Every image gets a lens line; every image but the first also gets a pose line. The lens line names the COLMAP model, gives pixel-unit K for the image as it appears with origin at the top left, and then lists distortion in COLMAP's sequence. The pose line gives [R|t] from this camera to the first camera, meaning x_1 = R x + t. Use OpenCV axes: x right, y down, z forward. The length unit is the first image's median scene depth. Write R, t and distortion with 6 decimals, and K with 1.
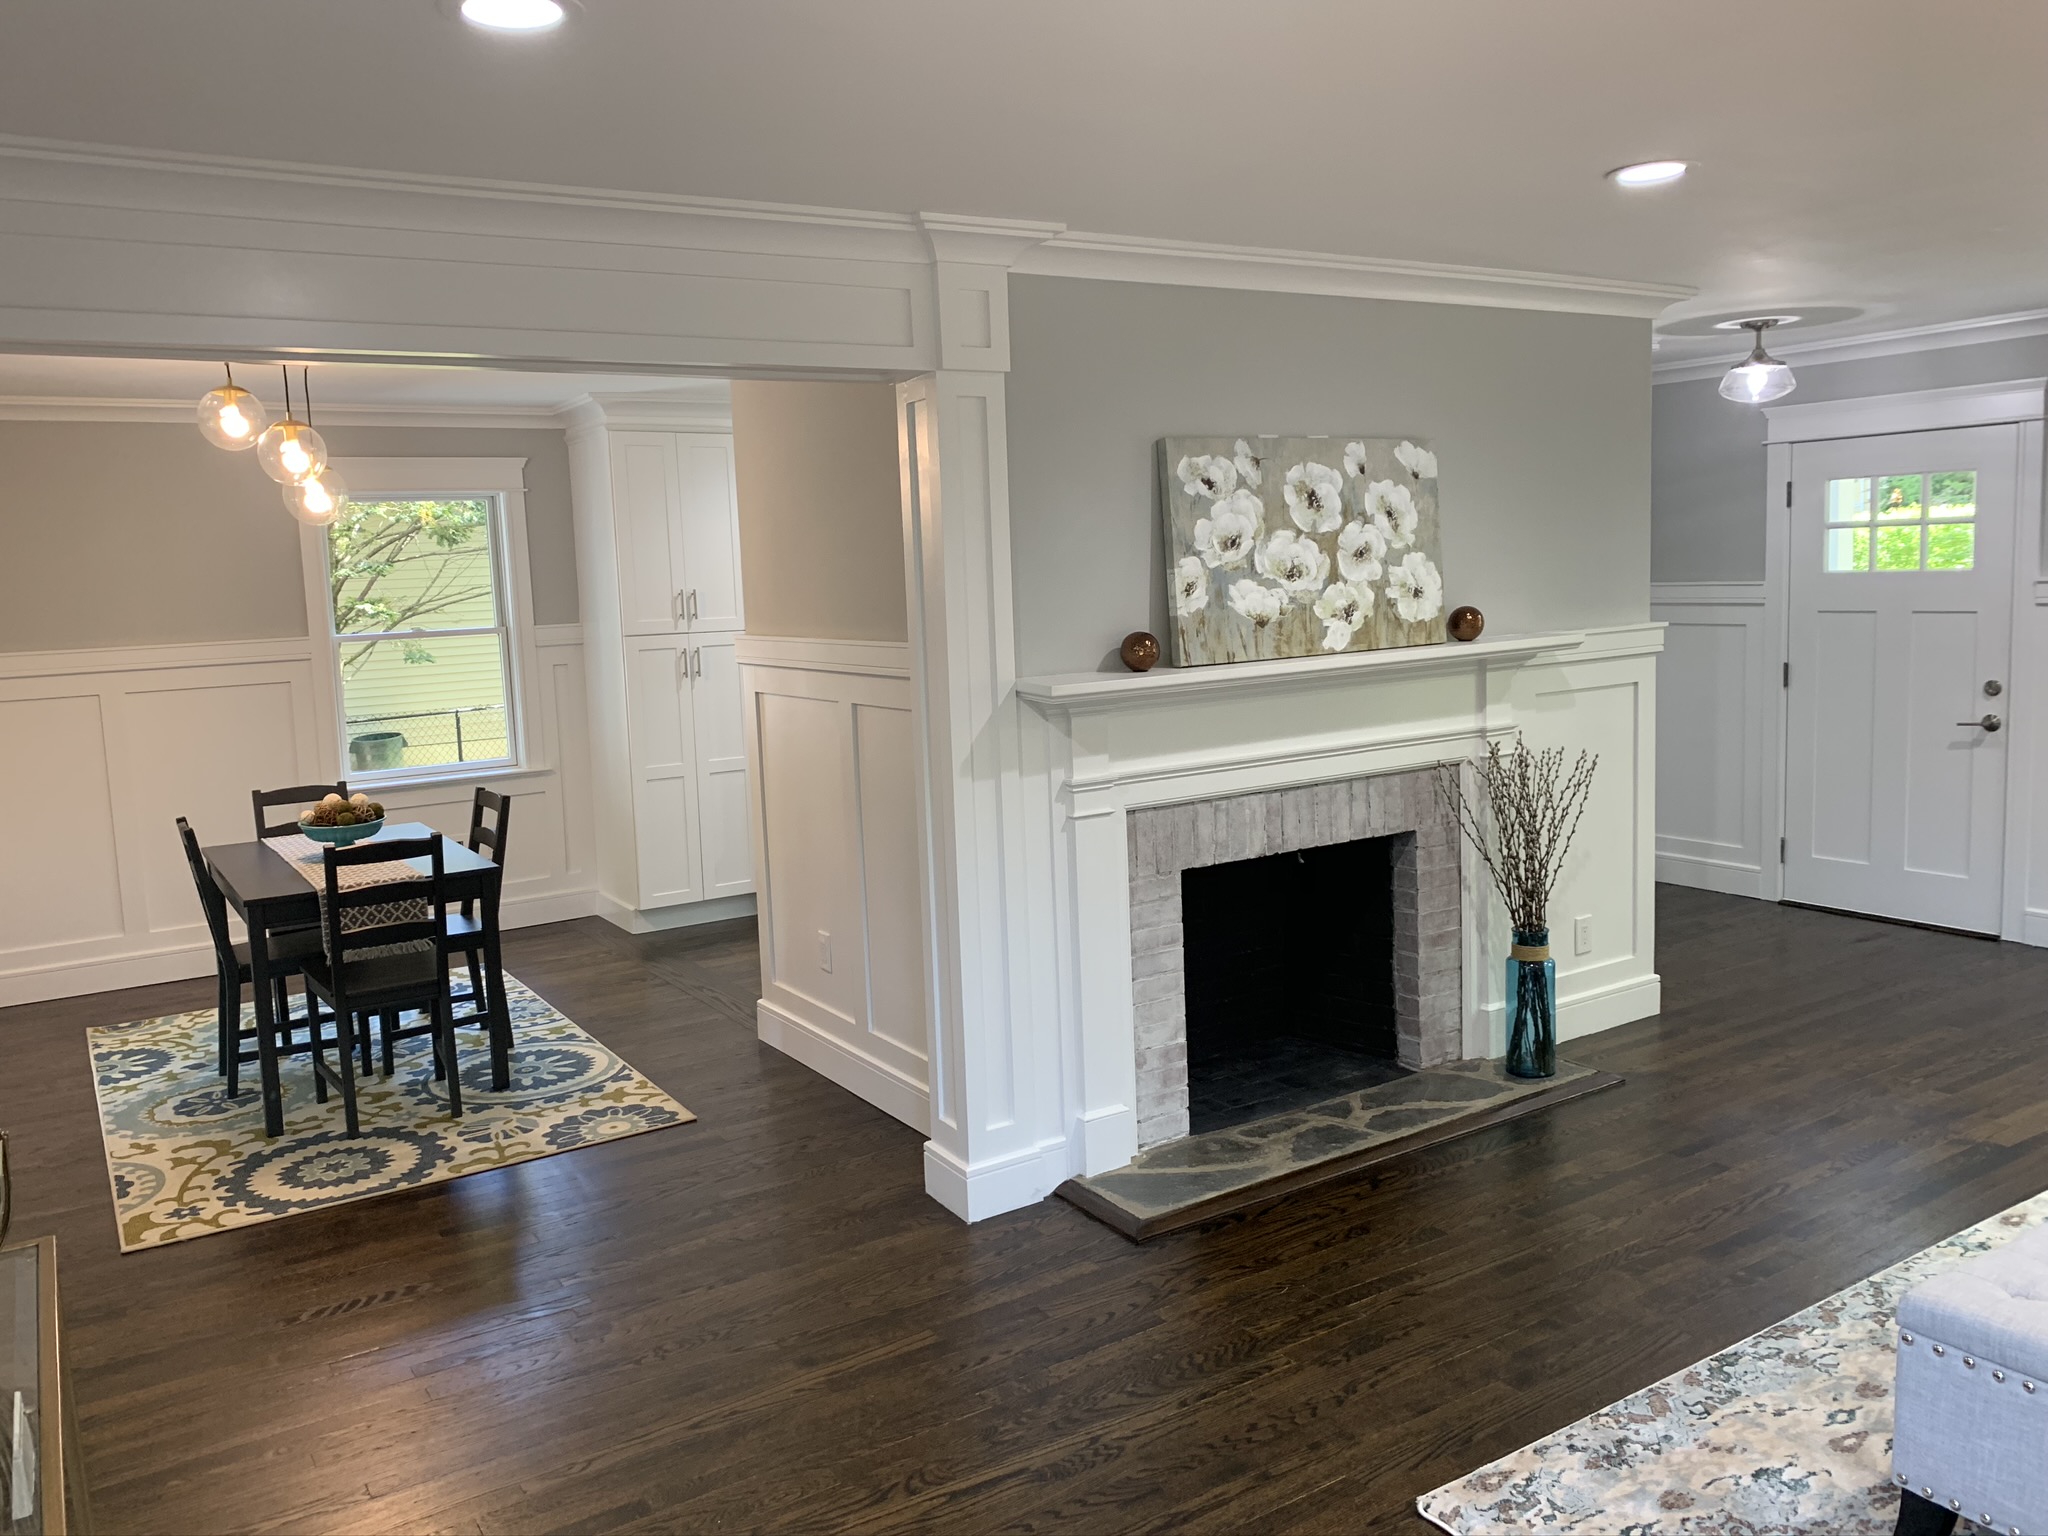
lens RADIAL K [[1570.6, 0, 999.5], [0, 1570.6, 719.1], [0, 0, 1]] dist [0.039385, -0.056734]
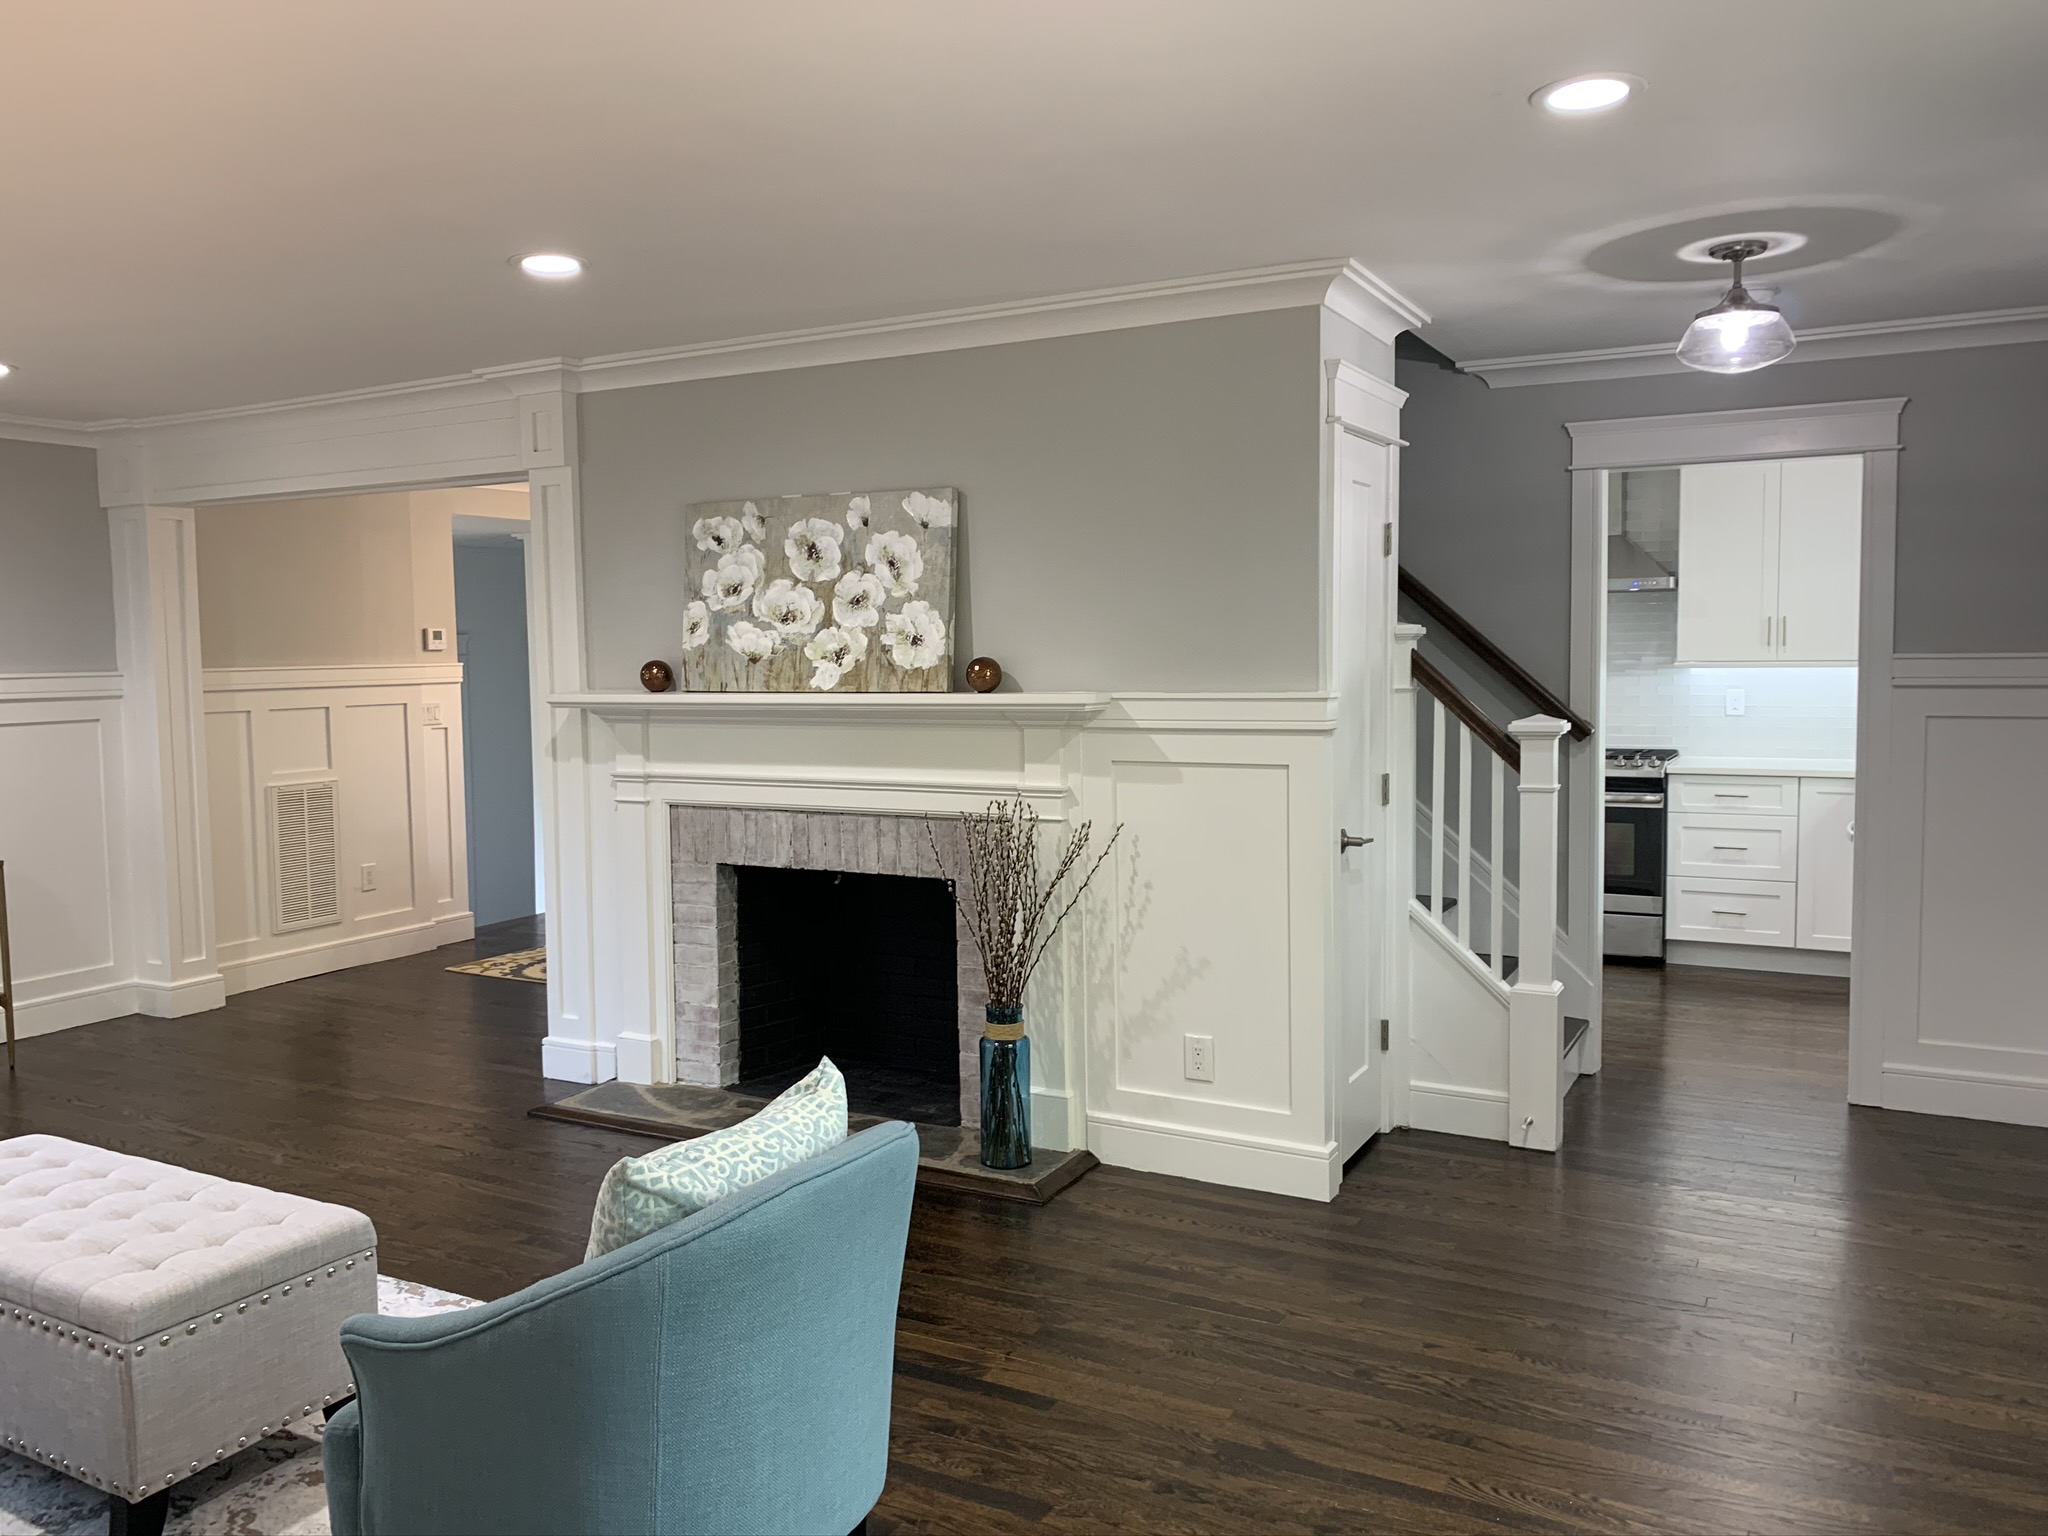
lens RADIAL K [[1570.6, 0, 1029.4], [0, 1570.6, 745.0], [0, 0, 1]] dist [0.039385, -0.056734]
pose [[0.501642, 0.085255, -0.860864, 1.250863], [-0.098879, 0.994261, 0.040847, -0.065355], [0.859406, 0.064631, 0.507193, 0.587762]]
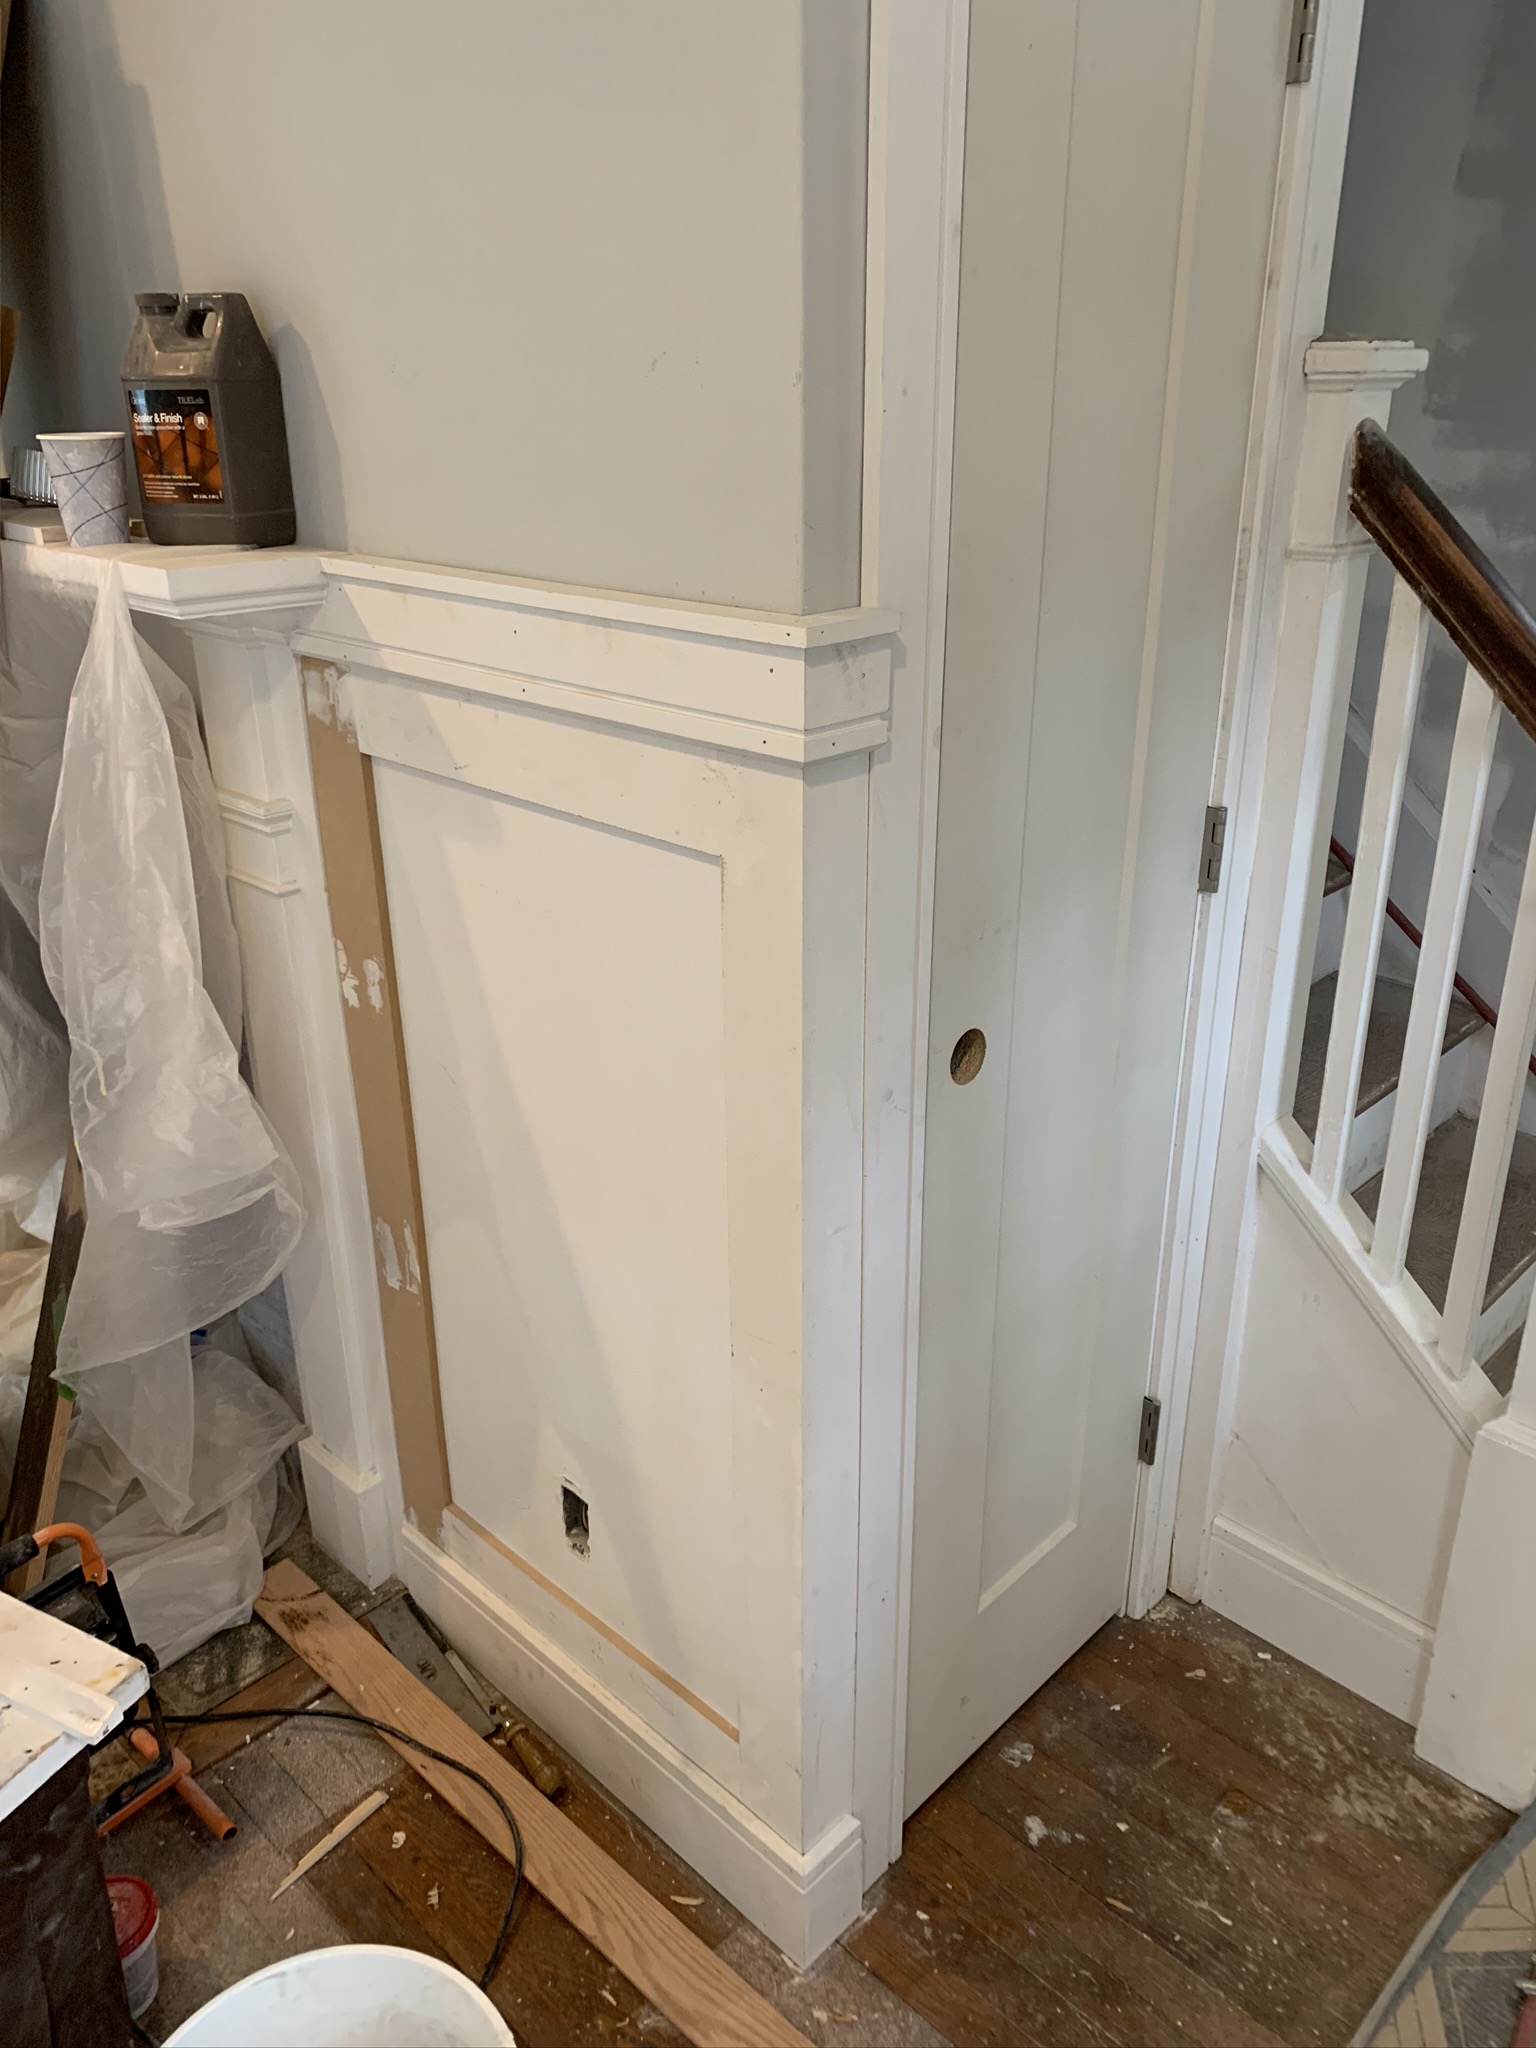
lens RADIAL K [[1570.6, 0, 777.9], [0, 1570.6, 1031.9], [0, 0, 1]] dist [0.039385, -0.056734]
pose [[0.239445, 0.402150, -0.883709, 0.771357], [-0.107248, 0.915572, 0.387591, -0.112283], [0.964968, 0.001969, 0.262359, 1.152639]]
